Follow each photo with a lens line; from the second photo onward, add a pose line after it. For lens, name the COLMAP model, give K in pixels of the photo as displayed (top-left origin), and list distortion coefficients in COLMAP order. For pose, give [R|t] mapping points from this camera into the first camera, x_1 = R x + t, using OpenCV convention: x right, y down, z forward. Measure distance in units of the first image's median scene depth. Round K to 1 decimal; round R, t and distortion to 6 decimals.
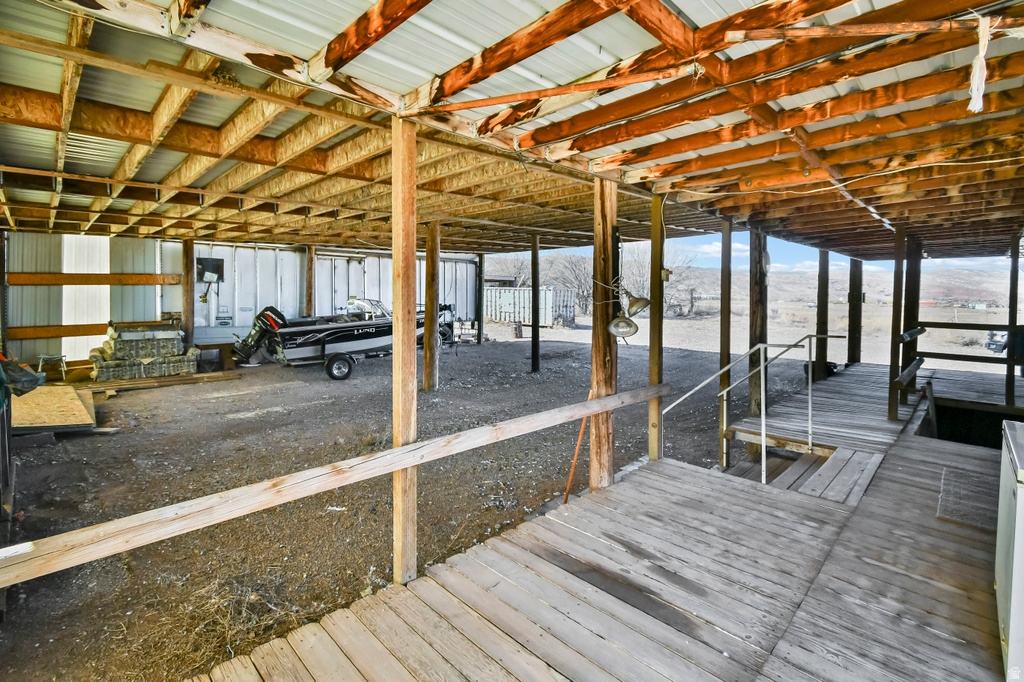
lens RADIAL K [[474.5, 0, 509.0], [0, 474.5, 292.1], [0, 0, 1]] dist [-0.000244, 0.000444]
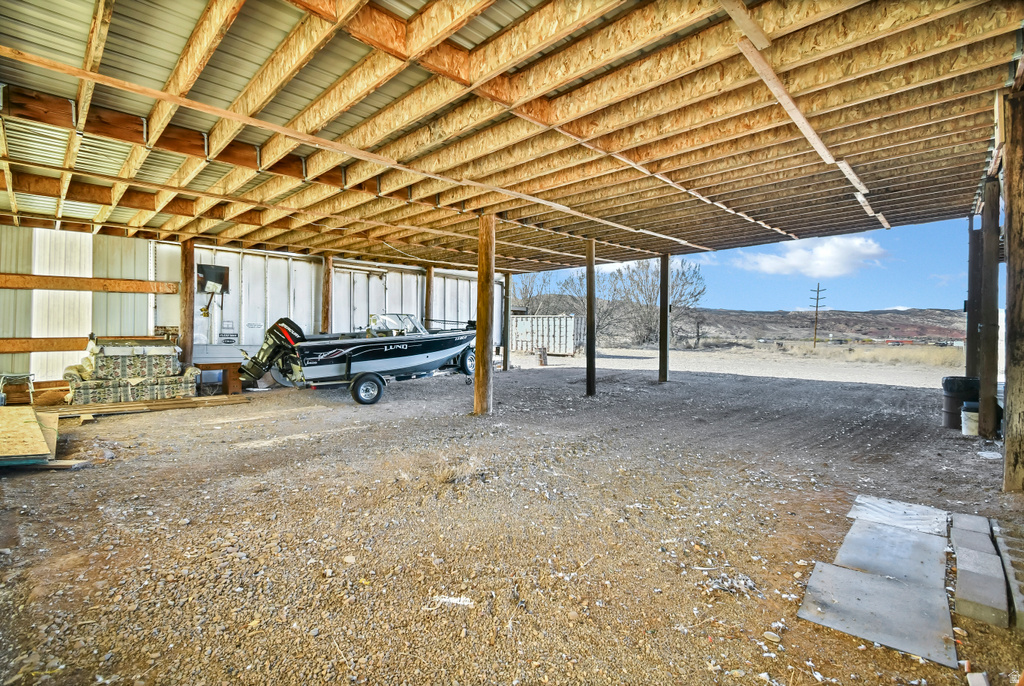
lens RADIAL K [[460.5, 0, 514.7], [0, 460.5, 323.9], [0, 0, 1]] dist [0.001151, -0.000639]
pose [[0.999699, 0.002375, 0.024424, -0.115258], [-0.002027, 0.999896, -0.014277, 0.052984], [-0.024456, 0.014223, 0.999600, 0.170561]]
